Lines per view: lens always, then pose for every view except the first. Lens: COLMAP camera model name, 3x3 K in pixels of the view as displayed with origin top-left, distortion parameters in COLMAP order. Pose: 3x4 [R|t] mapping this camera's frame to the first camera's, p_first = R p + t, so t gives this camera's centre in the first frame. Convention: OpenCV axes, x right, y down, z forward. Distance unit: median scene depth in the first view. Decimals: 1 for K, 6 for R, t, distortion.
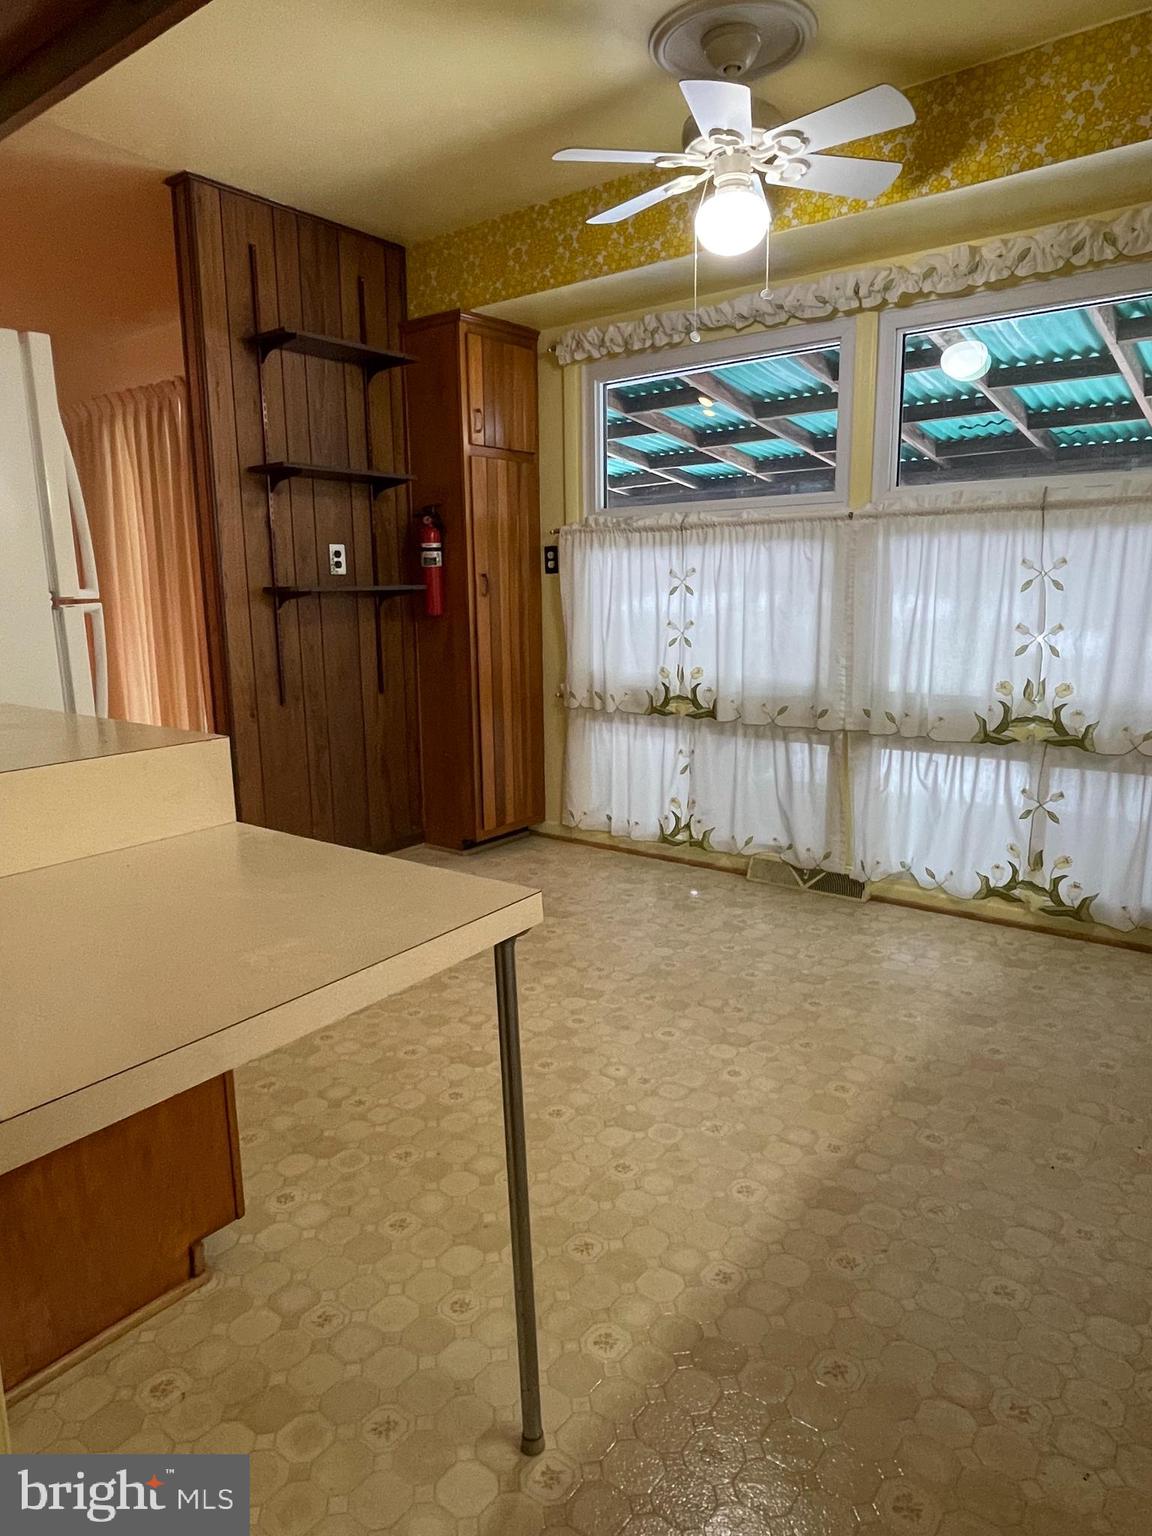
lens RADIAL K [[955.0, 0, 571.5], [0, 955.0, 755.3], [0, 0, 1]] dist [0.004990, -0.009364]
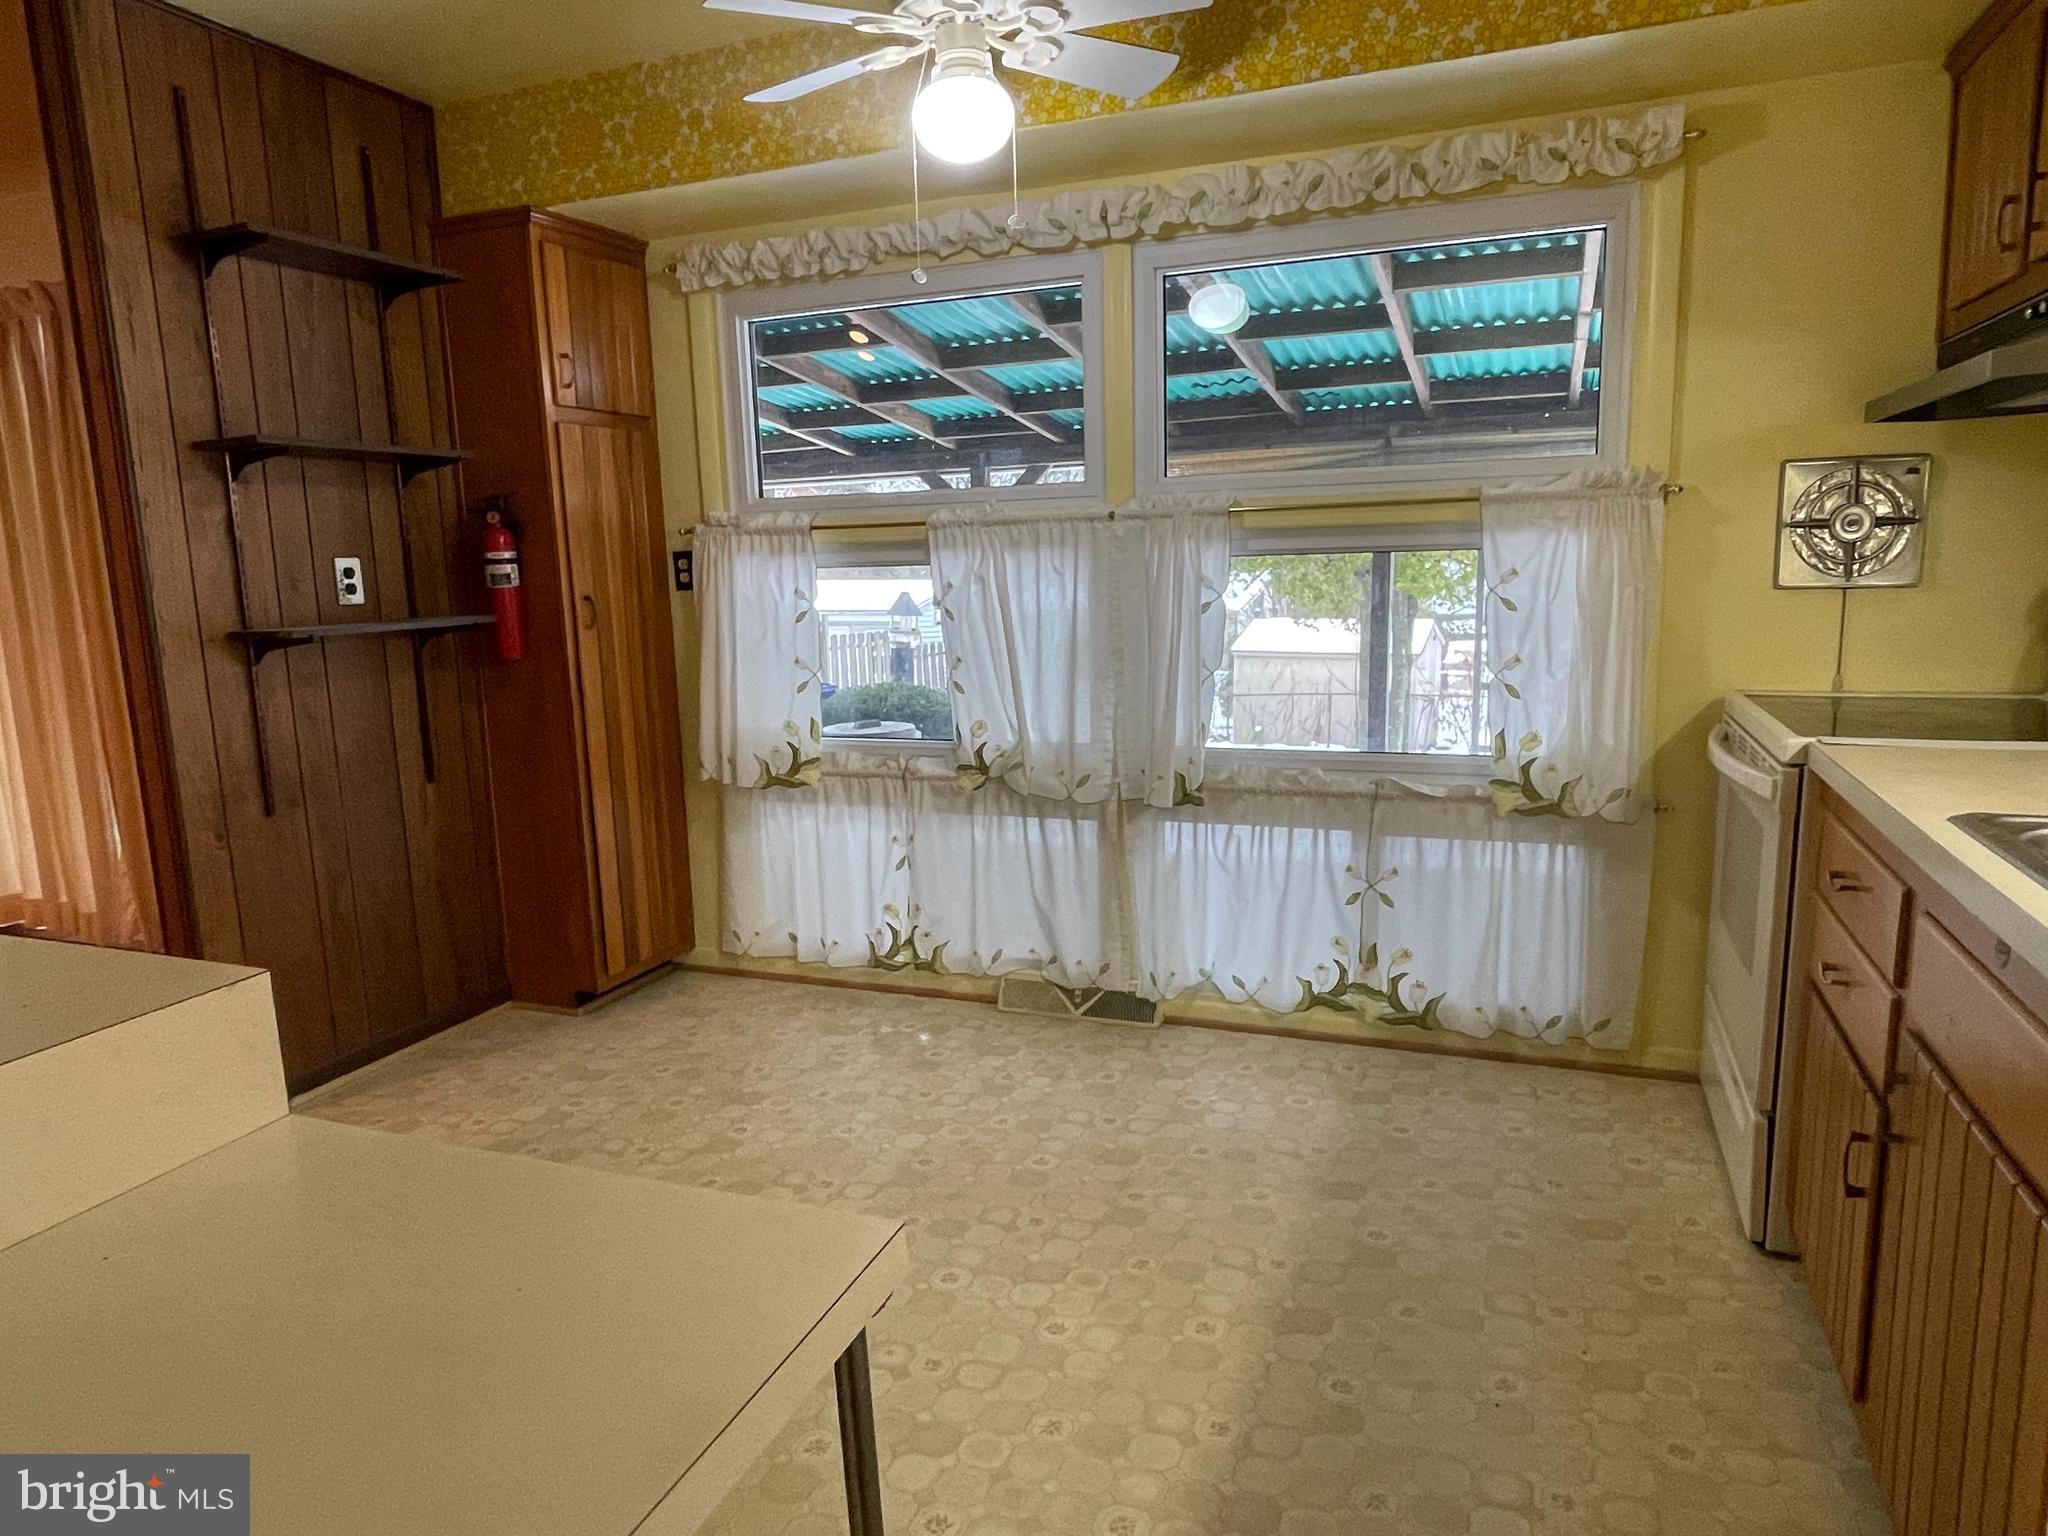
lens RADIAL K [[1273.4, 0, 1015.2], [0, 1273.4, 778.2], [0, 0, 1]] dist [0.004990, -0.009364]
pose [[0.962446, -0.060504, 0.264644, -0.052916], [0.063967, 0.997942, -0.004480, -0.043993], [-0.263828, 0.021240, 0.964336, 0.062927]]
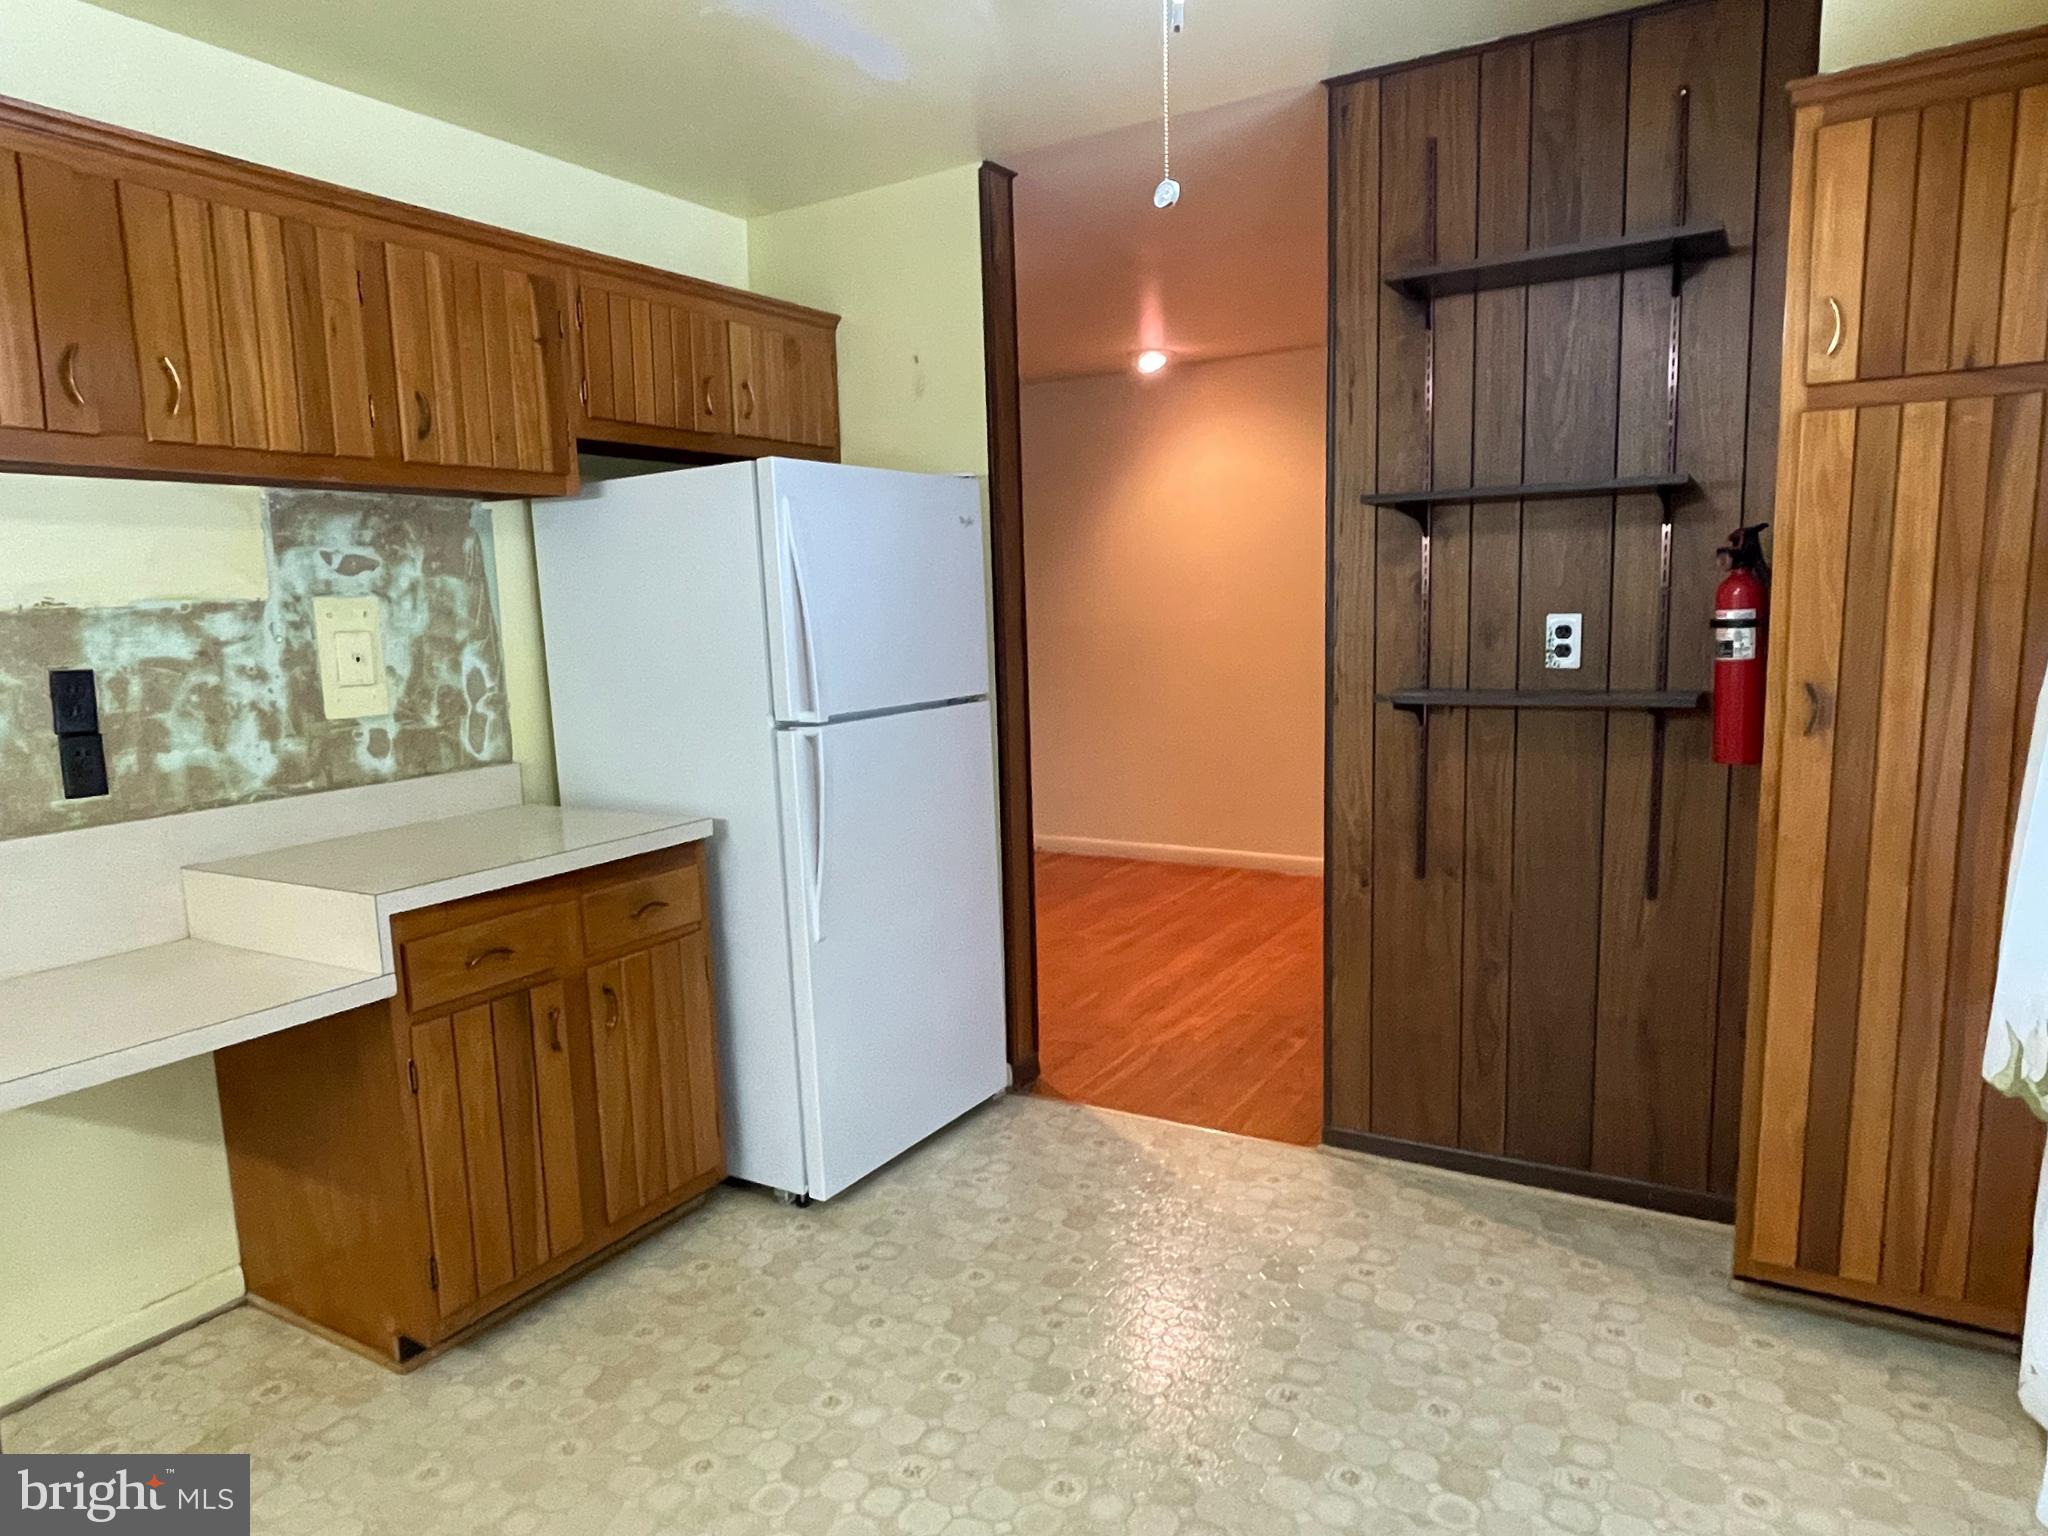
lens RADIAL K [[1273.4, 0, 1038.5], [0, 1273.4, 785.1], [0, 0, 1]] dist [0.004990, -0.009364]
pose [[0.121547, 0.157177, -0.980062, 0.484443], [-0.148106, 0.979201, 0.138671, -0.197525], [0.981474, 0.128298, 0.142298, 0.668197]]
